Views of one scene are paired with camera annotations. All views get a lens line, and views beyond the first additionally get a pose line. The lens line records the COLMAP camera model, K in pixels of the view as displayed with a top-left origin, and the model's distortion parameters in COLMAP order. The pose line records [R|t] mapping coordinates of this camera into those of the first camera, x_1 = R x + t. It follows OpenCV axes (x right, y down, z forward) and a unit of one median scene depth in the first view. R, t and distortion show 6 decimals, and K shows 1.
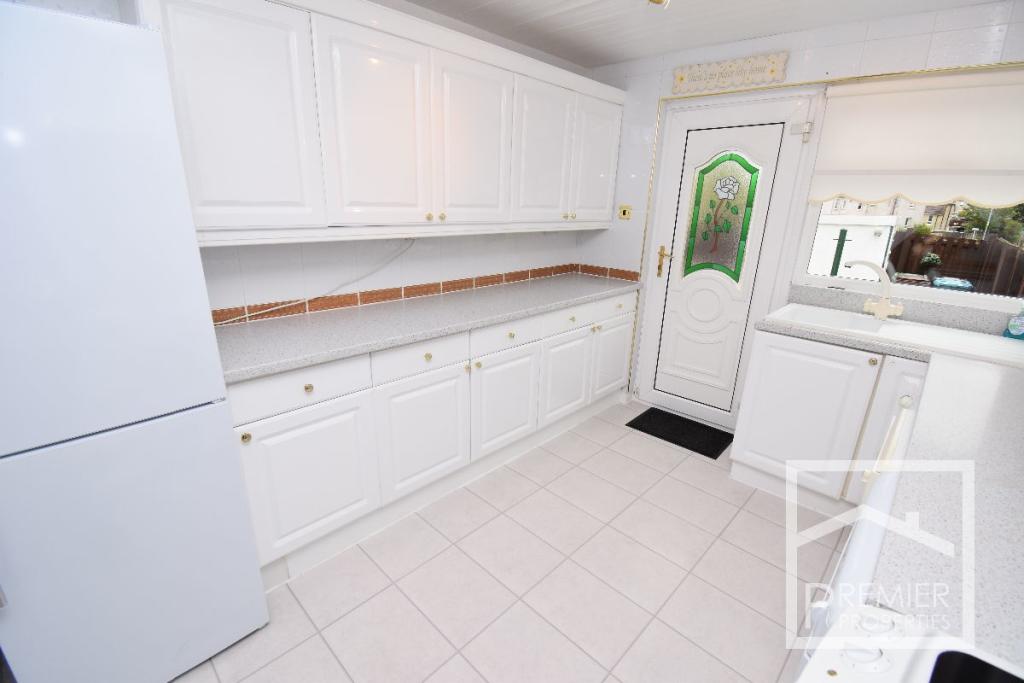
lens RADIAL K [[436.7, 0, 512.0], [0, 436.7, 341.5], [0, 0, 1]] dist [-0.054438, -0.000311]
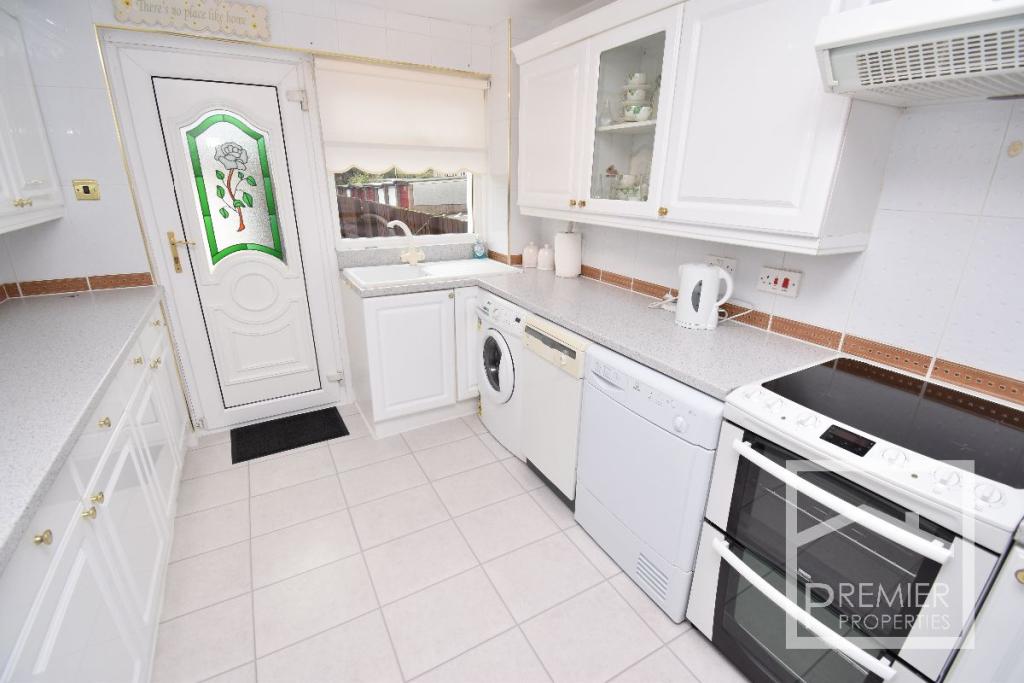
lens RADIAL K [[439.3, 0, 508.5], [0, 439.3, 335.1], [0, 0, 1]] dist [-0.000155, -0.021209]
pose [[0.256401, -0.322305, 0.911251, -0.280780], [0.274374, 0.928256, 0.251118, -0.092858], [-0.926810, 0.185636, 0.326438, 0.268714]]
